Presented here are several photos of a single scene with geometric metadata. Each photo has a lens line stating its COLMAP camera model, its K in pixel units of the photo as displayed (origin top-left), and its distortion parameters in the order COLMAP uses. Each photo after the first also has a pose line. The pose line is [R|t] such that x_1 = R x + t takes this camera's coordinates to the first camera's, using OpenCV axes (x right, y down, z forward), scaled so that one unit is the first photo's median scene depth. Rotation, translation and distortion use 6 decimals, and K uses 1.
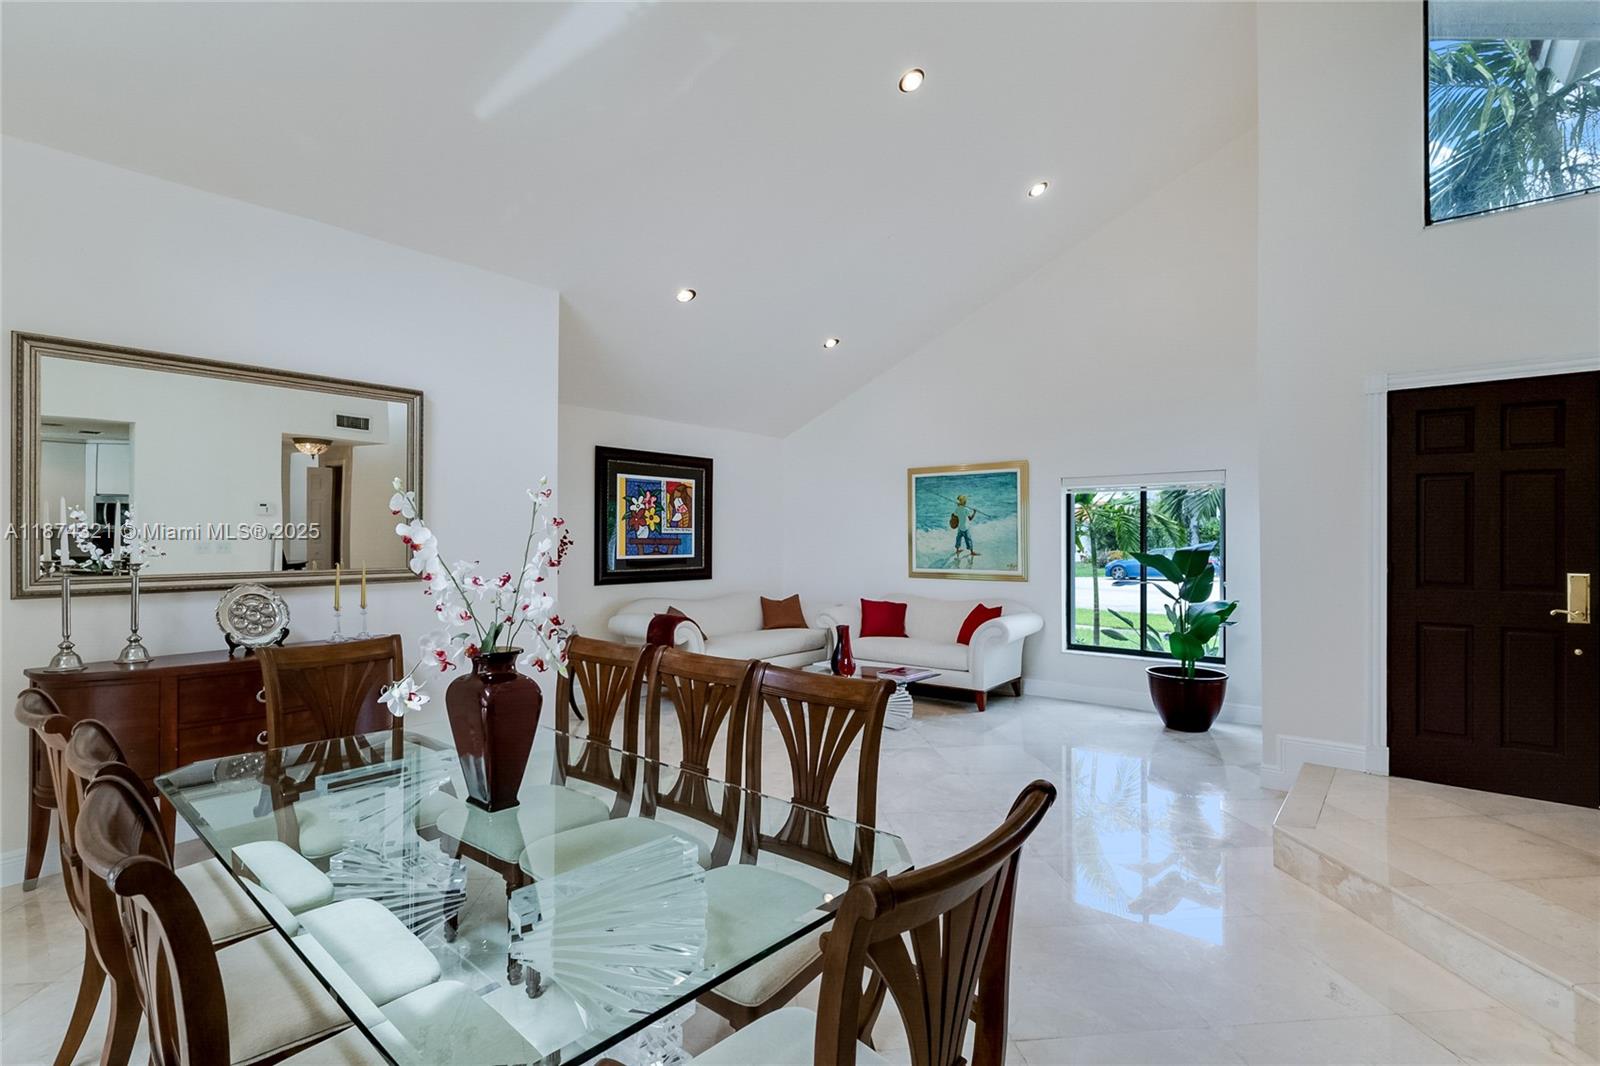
lens RADIAL K [[769.3, 0, 804.4], [0, 769.3, 533.1], [0, 0, 1]] dist [-0.000709, 0.000458]
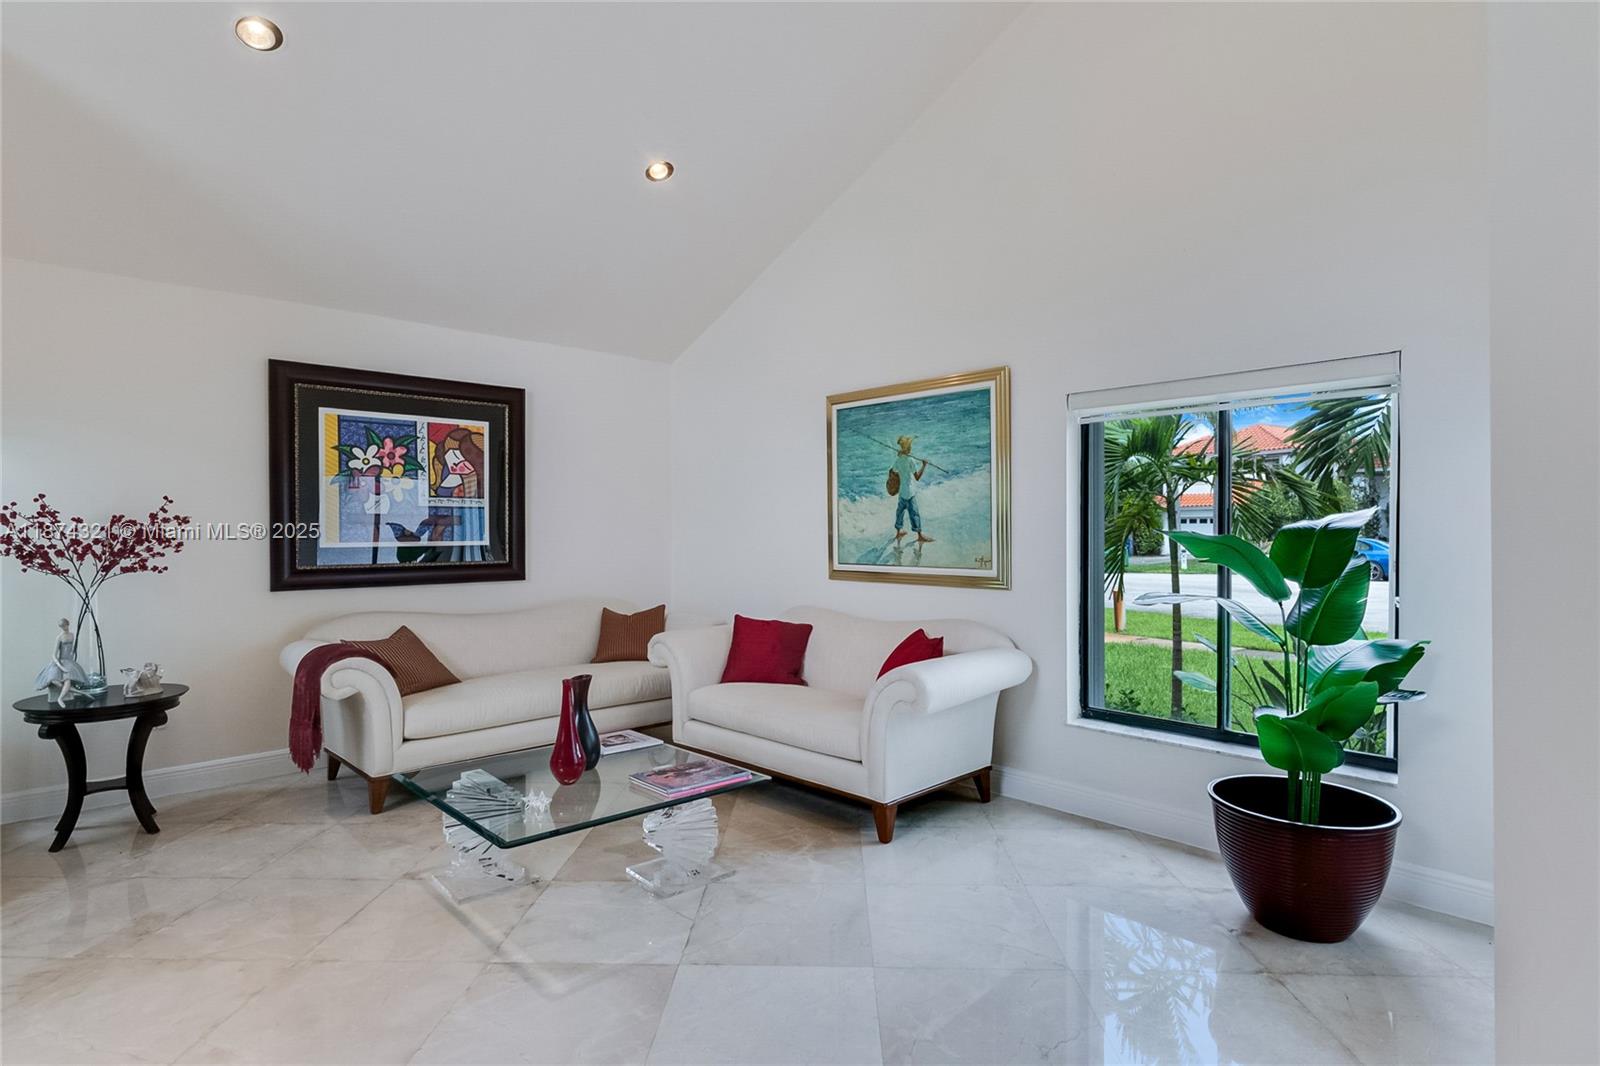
lens RADIAL K [[858.8, 0, 793.0], [0, 858.8, 536.1], [0, 0, 1]] dist [0.001632, 0.001402]
pose [[0.990461, -0.001193, -0.137788, 0.212585], [0.003328, 0.999878, 0.015267, 0.014760], [0.137753, -0.015580, 0.990344, 0.362537]]
